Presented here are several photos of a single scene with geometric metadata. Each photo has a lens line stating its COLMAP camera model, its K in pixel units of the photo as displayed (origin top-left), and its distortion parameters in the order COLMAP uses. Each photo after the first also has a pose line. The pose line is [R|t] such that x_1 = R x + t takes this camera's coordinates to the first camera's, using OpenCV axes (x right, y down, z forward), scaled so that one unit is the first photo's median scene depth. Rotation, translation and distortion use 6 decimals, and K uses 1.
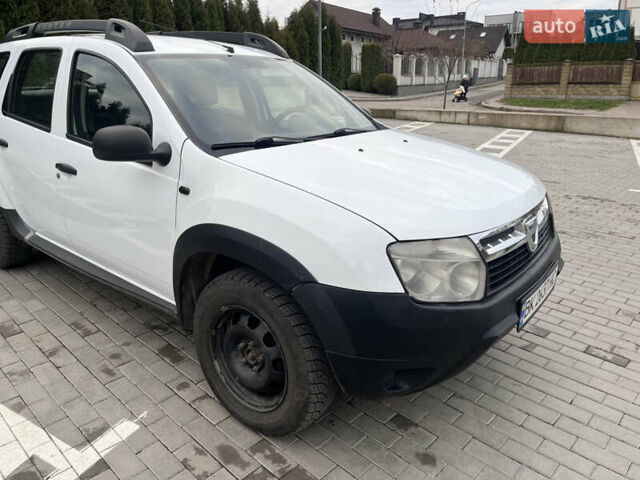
lens RADIAL K [[486.5, 0, 312.8], [0, 486.5, 239.7], [0, 0, 1]] dist [0.077374, -0.100672]
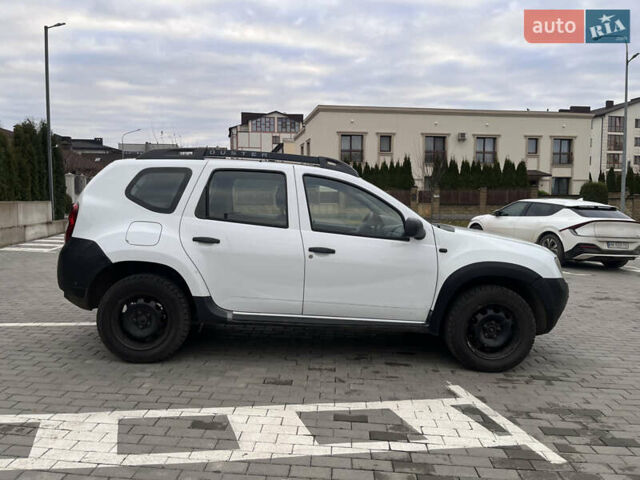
lens RADIAL K [[486.5, 0, 312.8], [0, 486.5, 239.7], [0, 0, 1]] dist [0.077374, -0.100672]
pose [[0.755926, -0.039328, 0.653475, -1.383033], [0.189846, 0.968469, -0.161325, 0.050104], [-0.626526, 0.246009, 0.739557, -0.057438]]
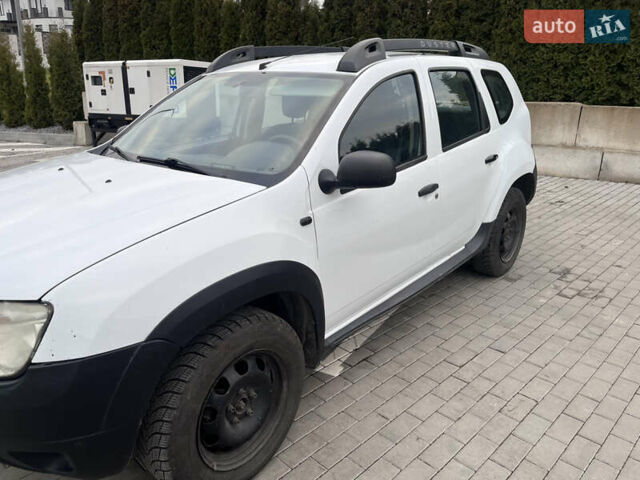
lens RADIAL K [[486.5, 0, 312.8], [0, 486.5, 239.7], [0, 0, 1]] dist [0.077374, -0.100672]
pose [[-0.013284, 0.306512, -0.951774, 0.866372], [-0.327074, 0.898163, 0.293812, -0.404795], [0.944905, 0.315204, 0.088321, 1.137682]]
